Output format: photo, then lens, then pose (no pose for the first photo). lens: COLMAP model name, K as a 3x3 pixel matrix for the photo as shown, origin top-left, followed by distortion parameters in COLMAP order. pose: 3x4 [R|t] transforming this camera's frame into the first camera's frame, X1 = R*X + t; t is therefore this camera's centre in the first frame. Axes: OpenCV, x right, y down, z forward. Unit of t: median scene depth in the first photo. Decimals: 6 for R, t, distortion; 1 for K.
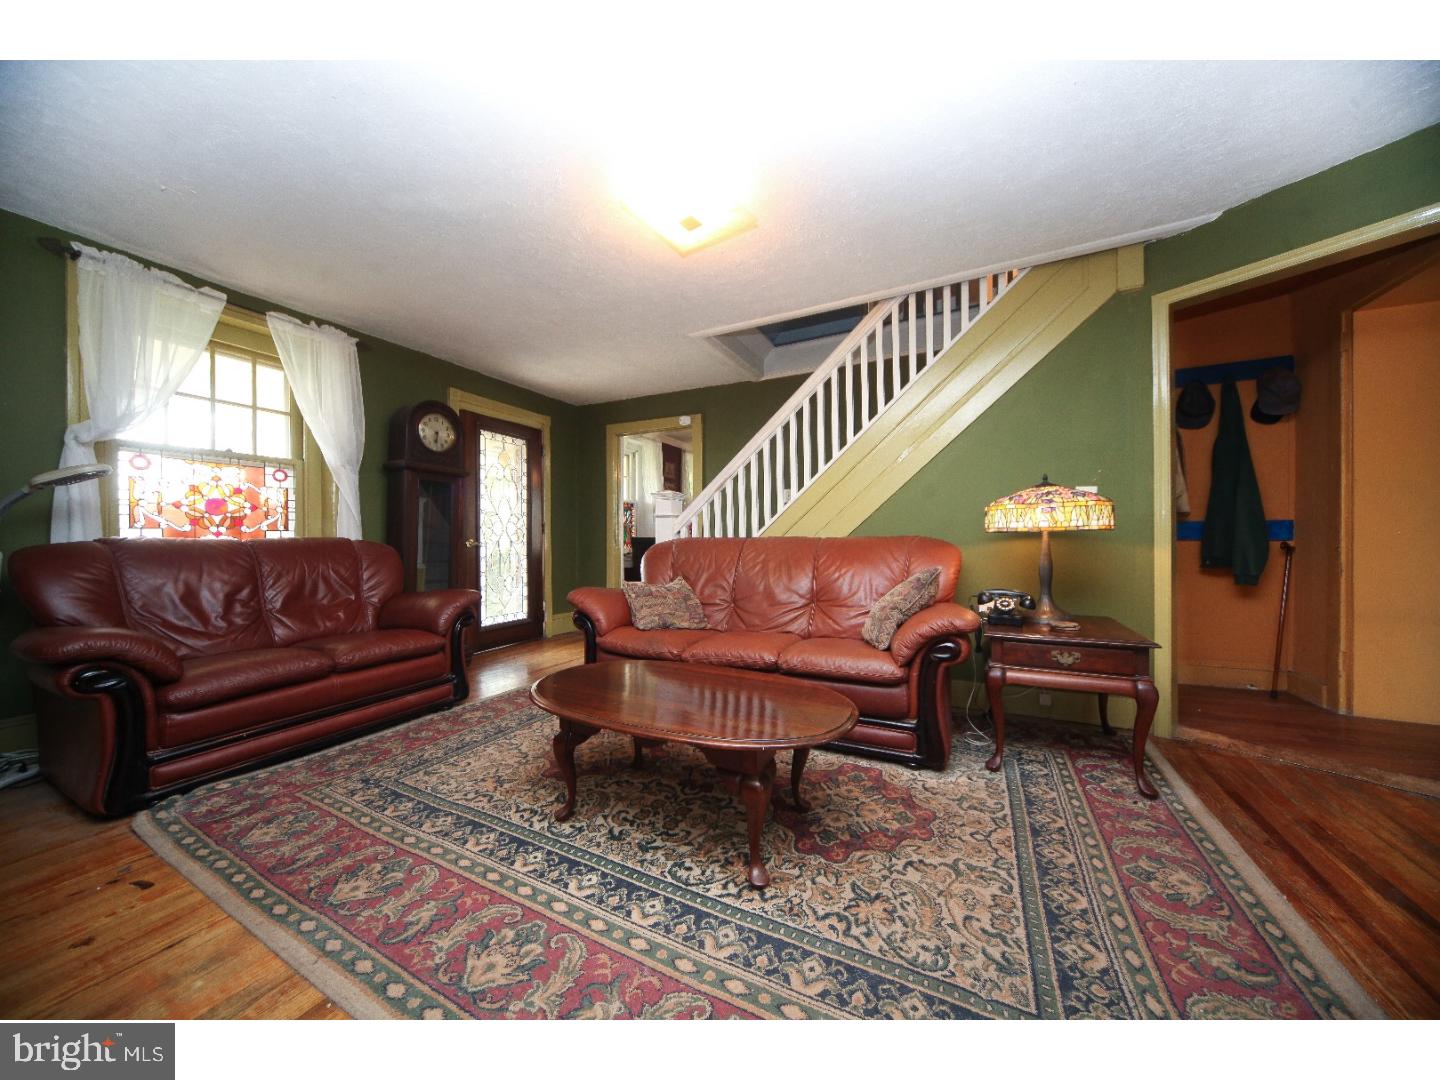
lens RADIAL K [[502.6, 0, 720.0], [0, 502.6, 540.0], [0, 0, 1]] dist [-0.001351, 0.000089]
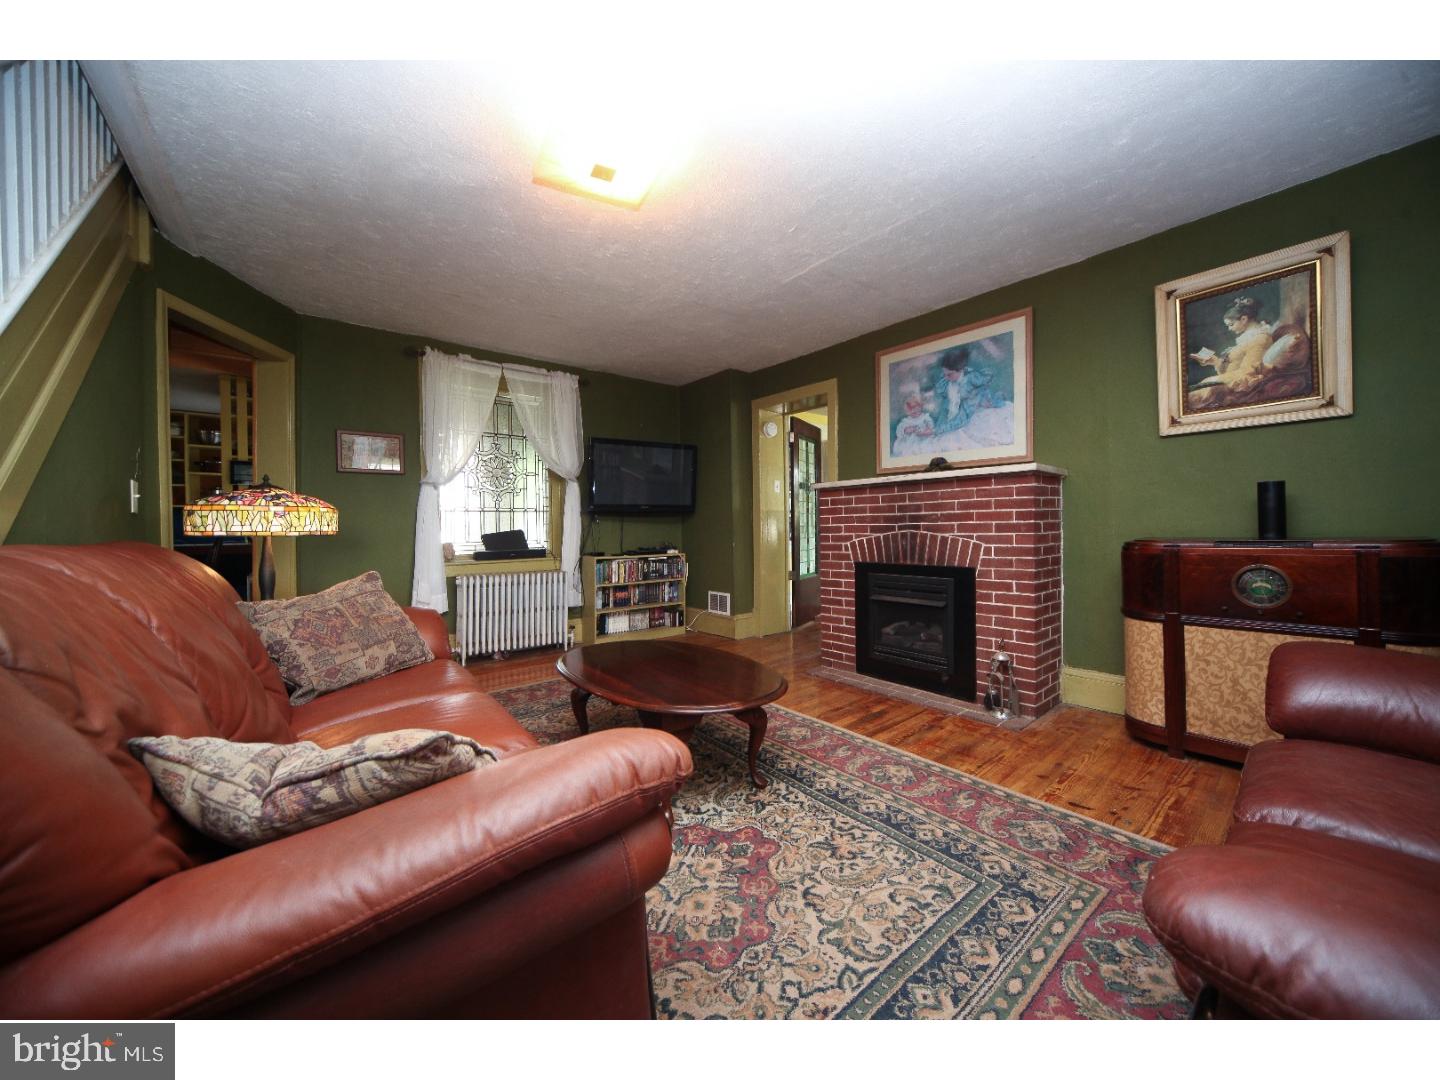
lens RADIAL K [[502.6, 0, 720.0], [0, 502.6, 540.0], [0, 0, 1]] dist [-0.001351, 0.000089]
pose [[-0.903008, 0.009251, 0.429525, -0.715489], [0.017039, 0.999753, 0.014288, -0.010888], [-0.429287, 0.020220, -0.902942, 2.033031]]
